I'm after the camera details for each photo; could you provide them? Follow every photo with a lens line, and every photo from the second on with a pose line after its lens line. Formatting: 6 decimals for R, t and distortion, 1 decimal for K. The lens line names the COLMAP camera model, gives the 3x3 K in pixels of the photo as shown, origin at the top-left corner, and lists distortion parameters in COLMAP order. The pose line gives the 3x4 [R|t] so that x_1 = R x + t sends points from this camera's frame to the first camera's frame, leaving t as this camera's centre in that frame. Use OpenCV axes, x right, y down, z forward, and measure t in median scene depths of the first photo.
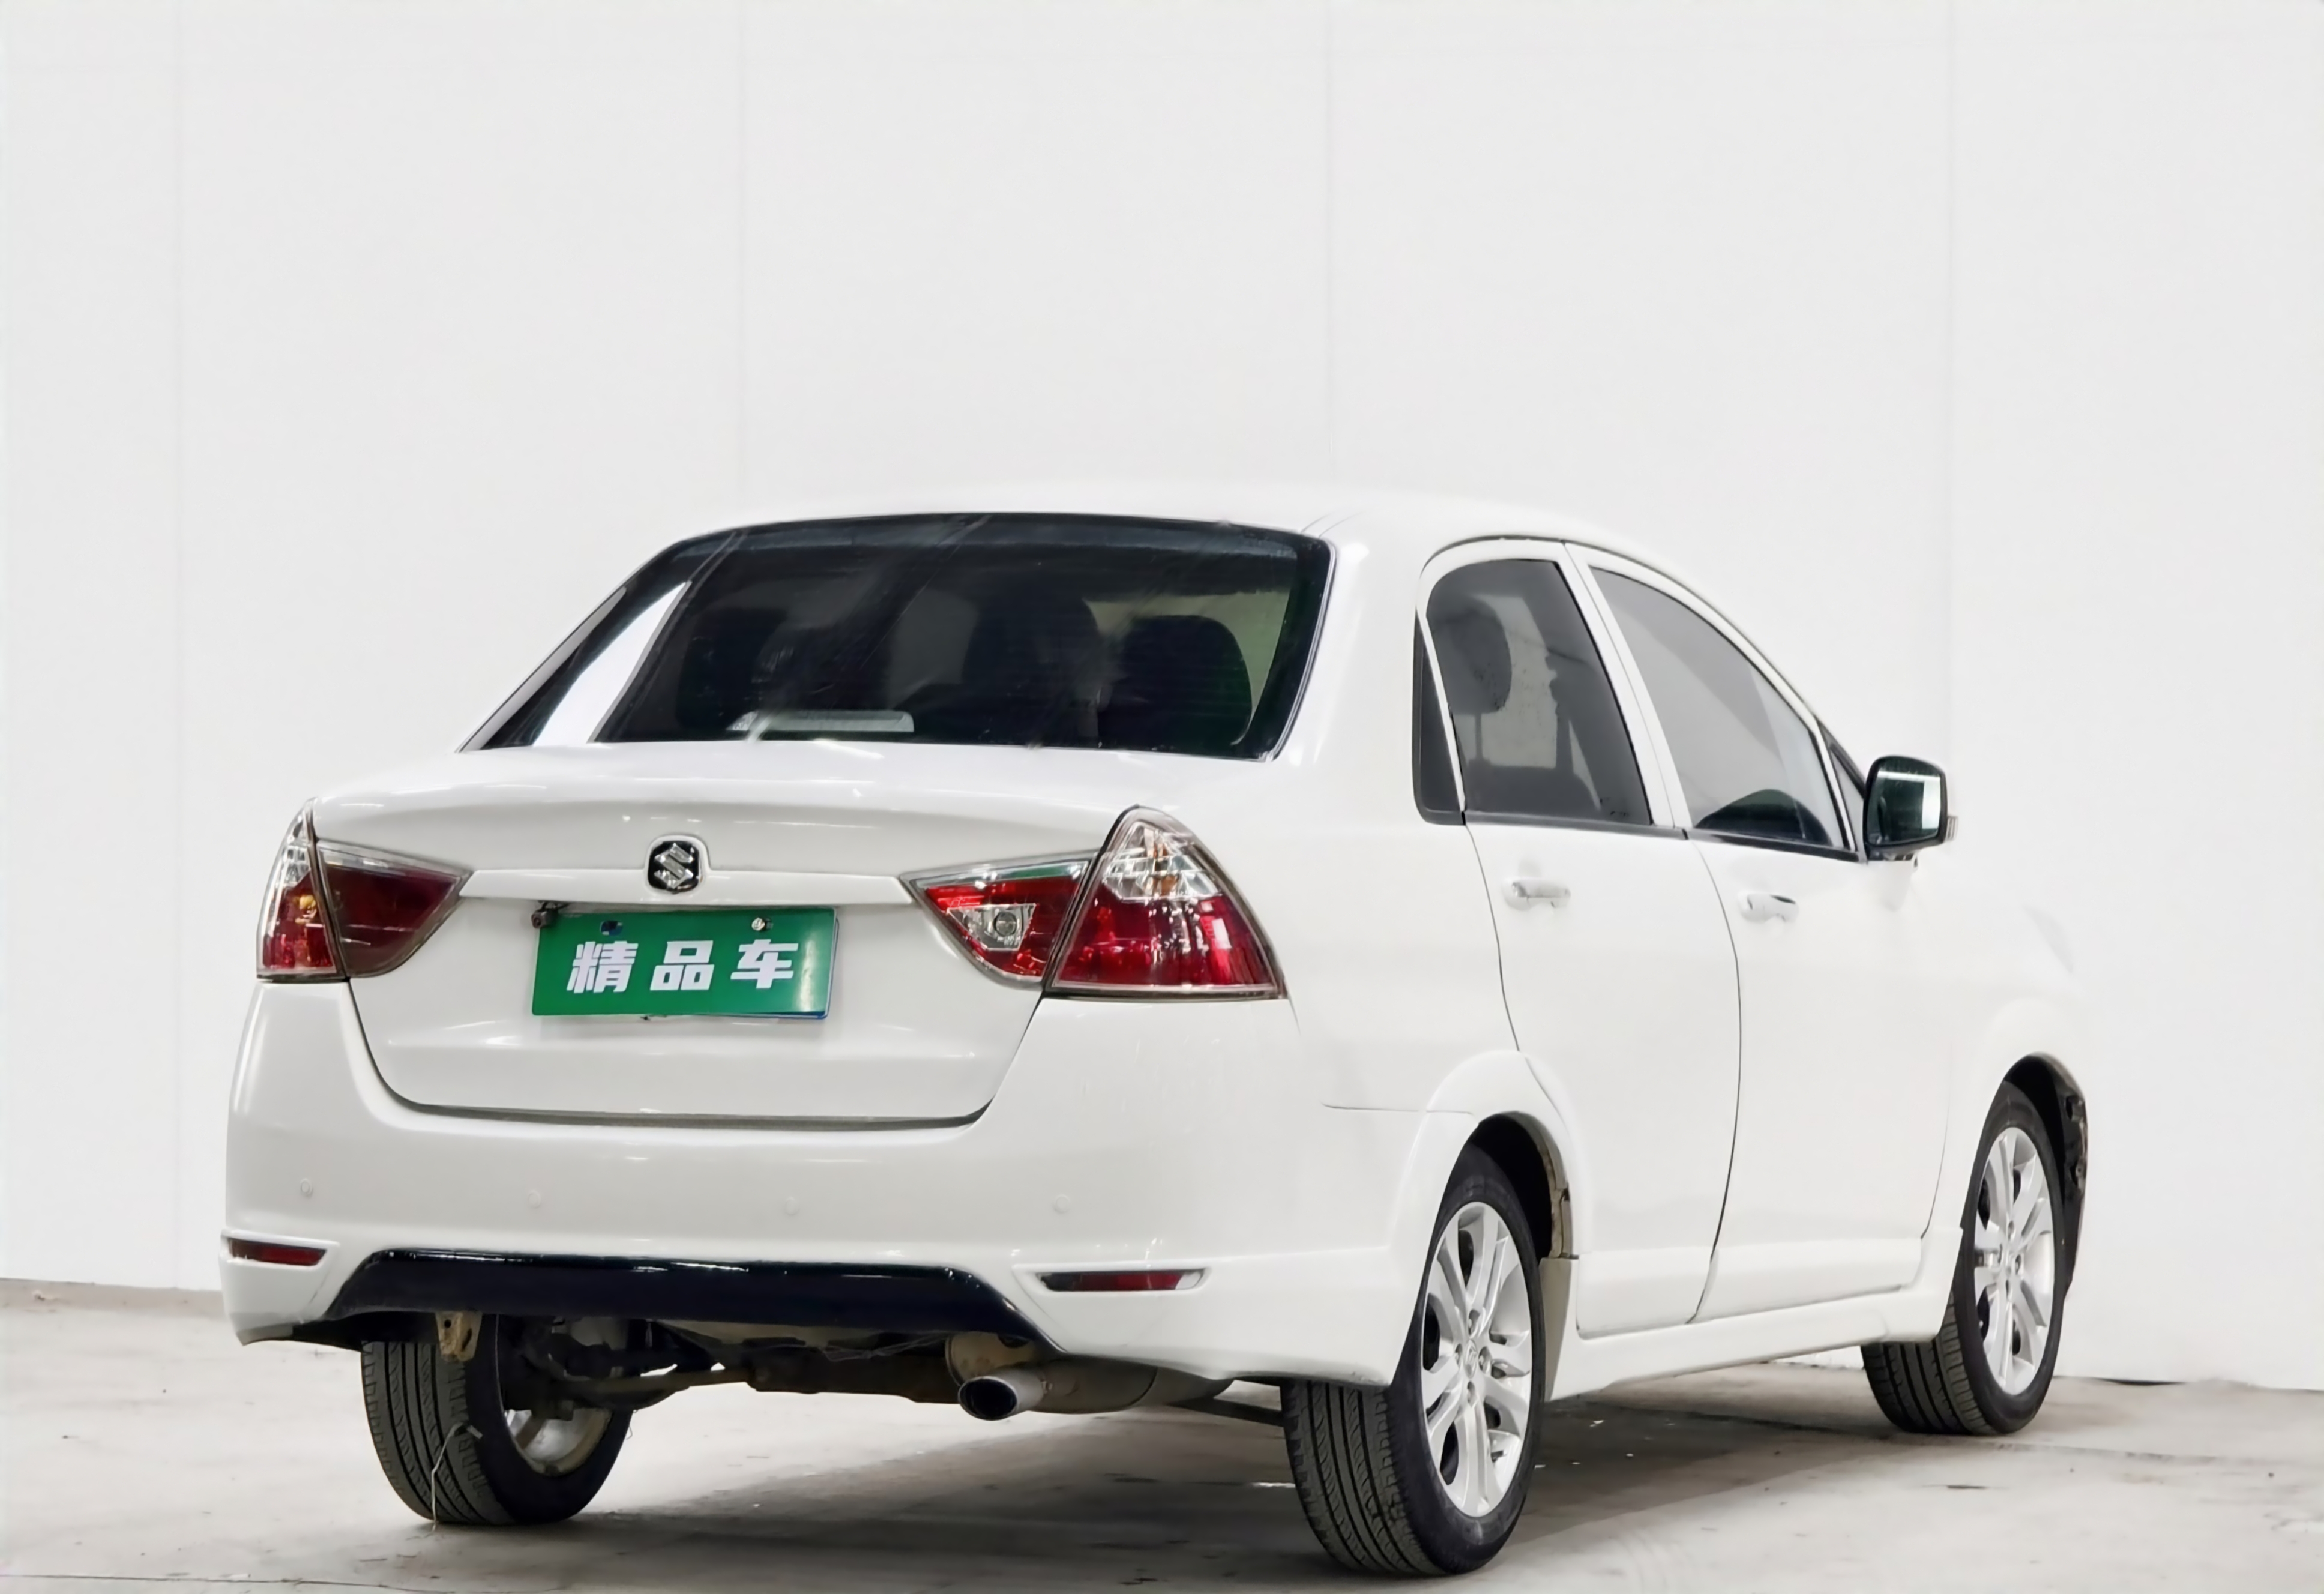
lens RADIAL K [[9277.1, 0, 1162.8], [0, 9277.1, 795.0], [0, 0, 1]] dist [0.400429, 0.000000]
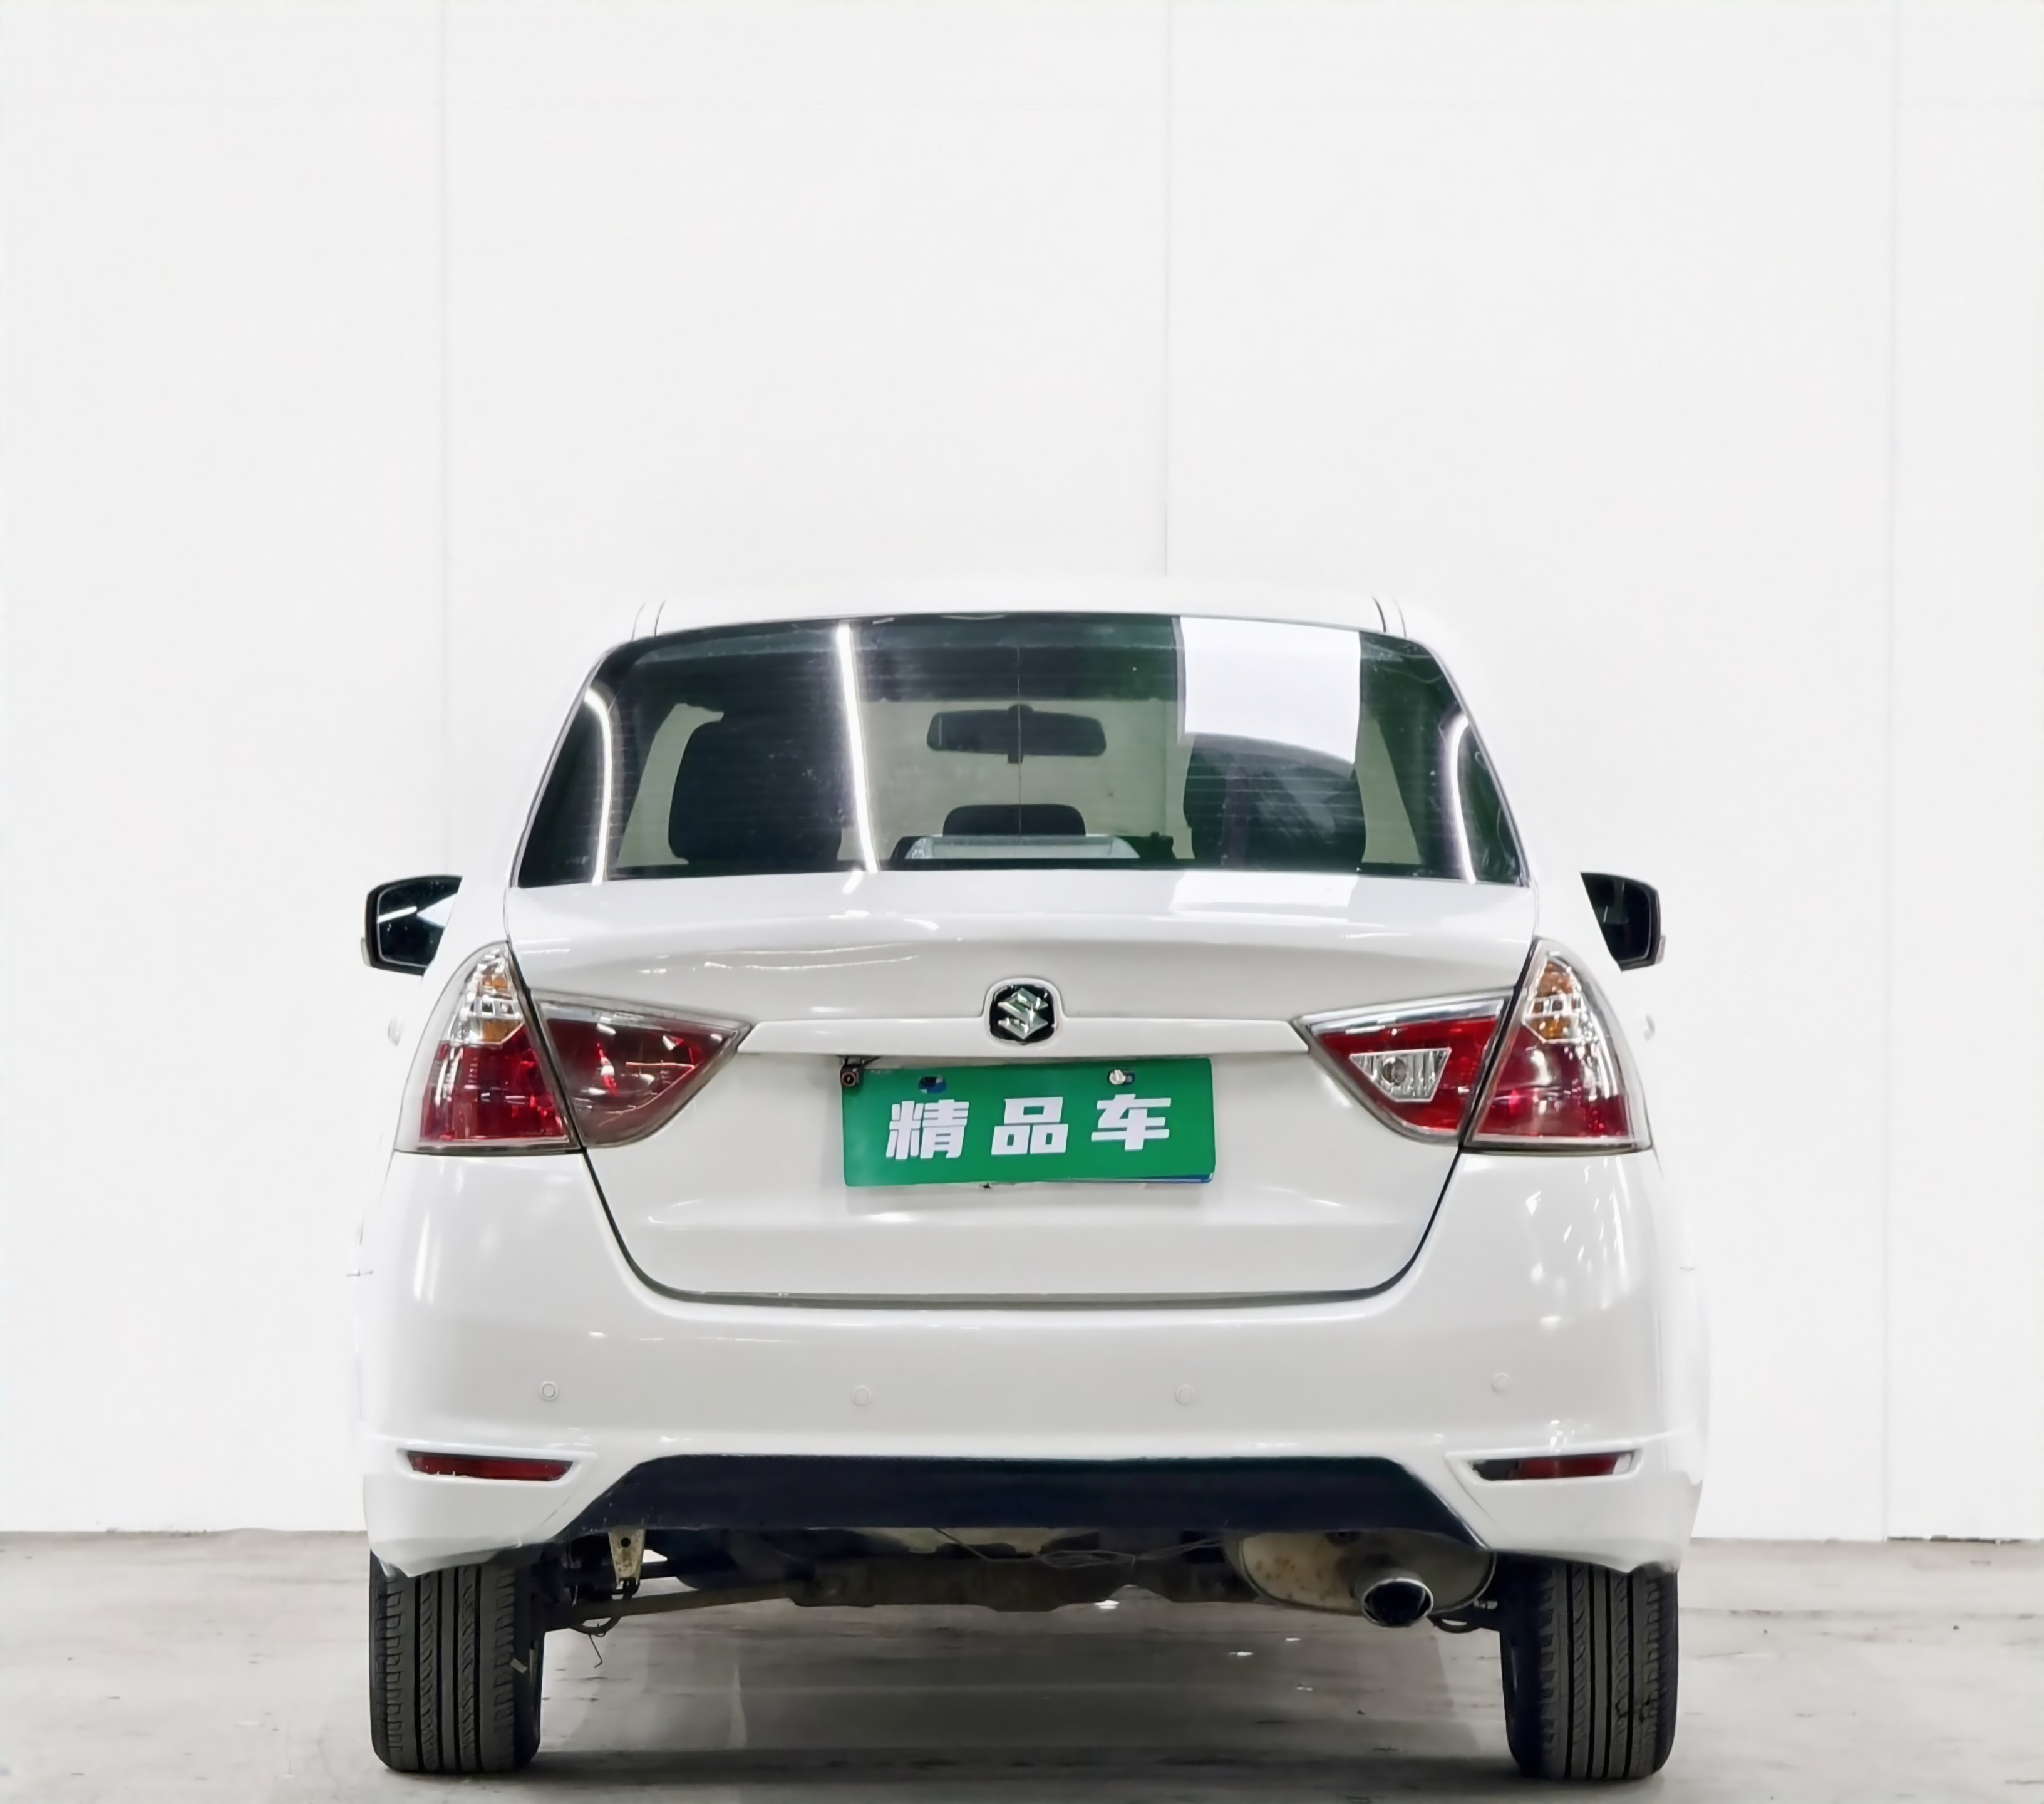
lens RADIAL K [[9452.4, 0, 1022.7], [0, 9452.4, 905.0], [0, 0, 1]] dist [0.390648, 0.000000]
pose [[0.918659, -0.012238, 0.394862, -0.405547], [0.012424, 0.999921, 0.002084, -0.004484], [-0.394856, 0.002991, 0.918738, 0.173940]]
